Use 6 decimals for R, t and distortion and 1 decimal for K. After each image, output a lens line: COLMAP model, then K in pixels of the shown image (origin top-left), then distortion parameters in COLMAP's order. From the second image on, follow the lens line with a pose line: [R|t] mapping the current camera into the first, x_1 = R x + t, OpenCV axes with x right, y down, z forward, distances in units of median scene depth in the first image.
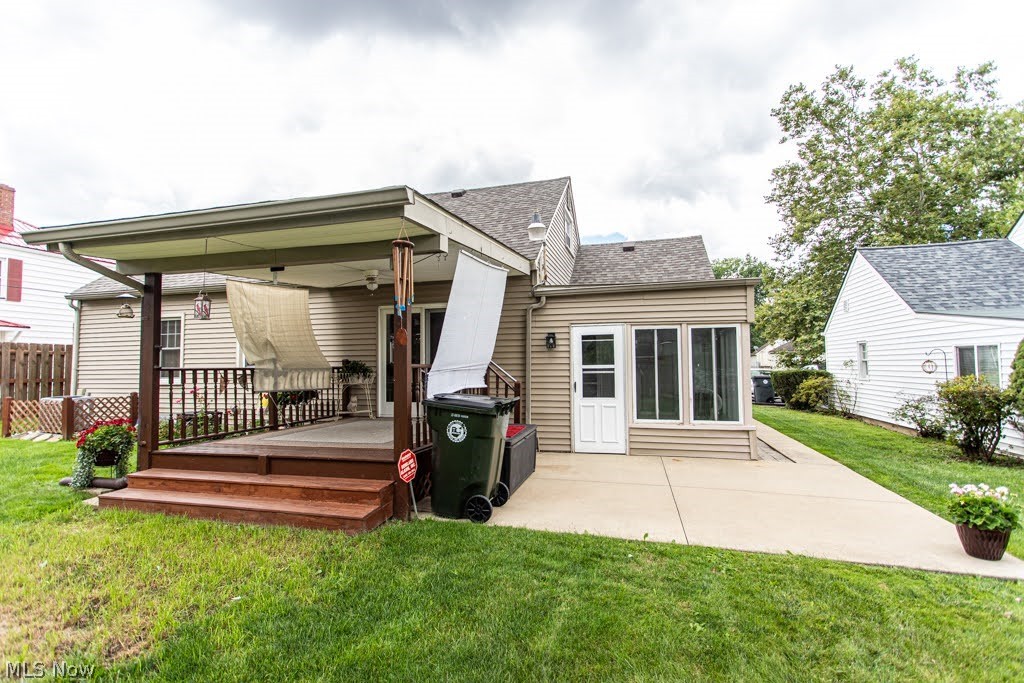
lens RADIAL K [[486.9, 0, 512.0], [0, 486.9, 341.5], [0, 0, 1]] dist [0.004933, 0.000232]
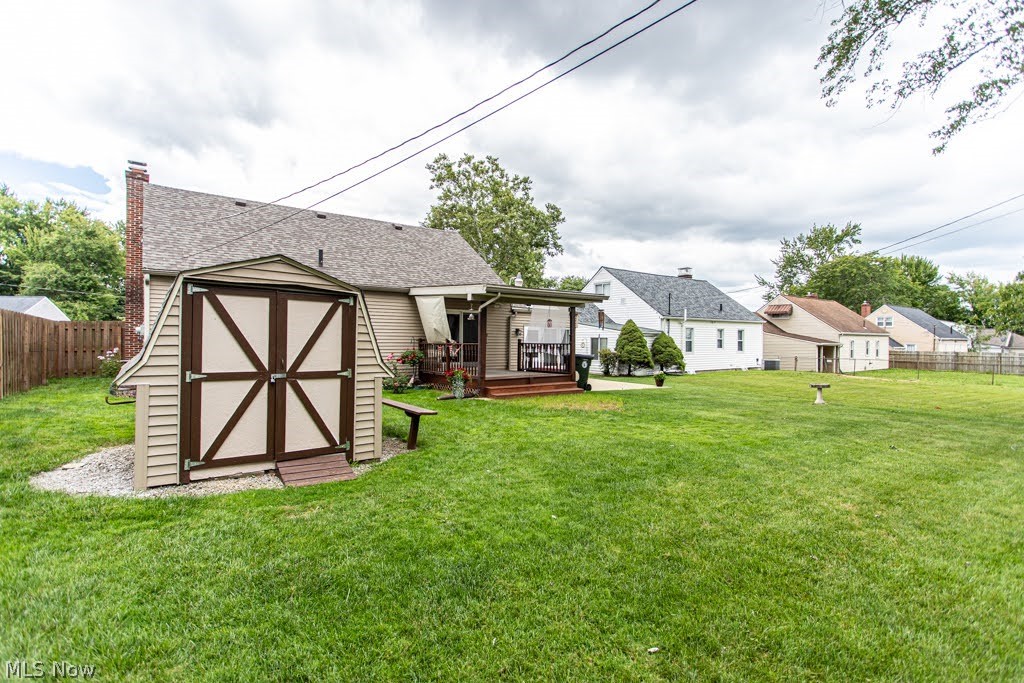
lens RADIAL K [[491.1, 0, 515.1], [0, 491.1, 340.1], [0, 0, 1]] dist [0.011989, 0.000266]
pose [[0.604332, 0.015111, 0.796589, -1.288216], [-0.051898, 0.998443, 0.020432, -0.008223], [-0.795040, -0.053689, 0.604176, -0.255407]]
